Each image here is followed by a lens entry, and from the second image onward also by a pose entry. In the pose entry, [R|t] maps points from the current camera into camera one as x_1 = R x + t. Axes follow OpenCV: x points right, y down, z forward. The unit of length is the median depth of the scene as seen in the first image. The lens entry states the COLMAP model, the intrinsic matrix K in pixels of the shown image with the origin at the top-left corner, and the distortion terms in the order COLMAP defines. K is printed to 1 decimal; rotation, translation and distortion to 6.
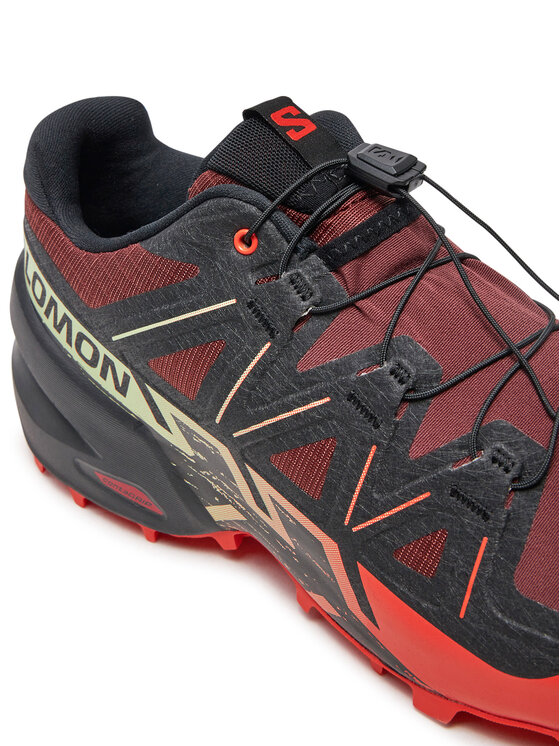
lens RADIAL K [[1122.2, 0, 280.0], [0, 1122.2, 373.0], [0, 0, 1]] dist [-0.046931, -0.028089]
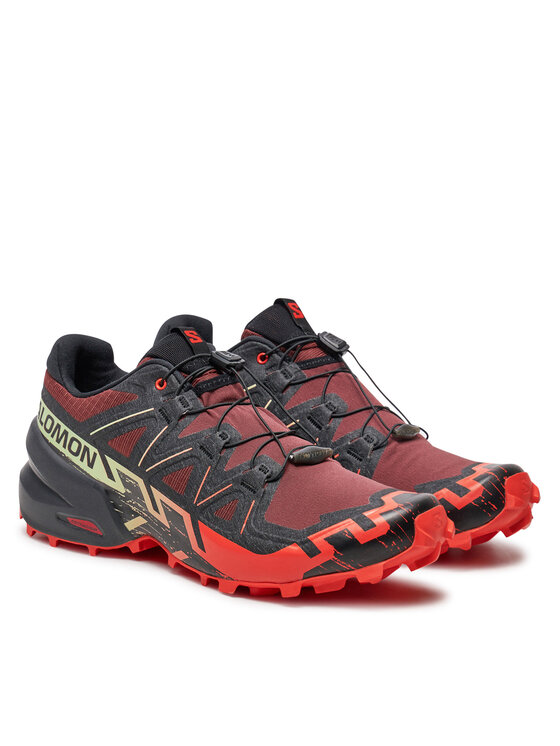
lens RADIAL K [[2189.1, 0, 280.0], [0, 2189.1, 373.0], [0, 0, 1]] dist [-1.105587, -0.048657]
pose [[0.995738, 0.090028, 0.020020, 0.114240], [-0.075270, 0.918718, -0.387675, 1.497163], [-0.053294, 0.384516, 0.921579, -2.948167]]
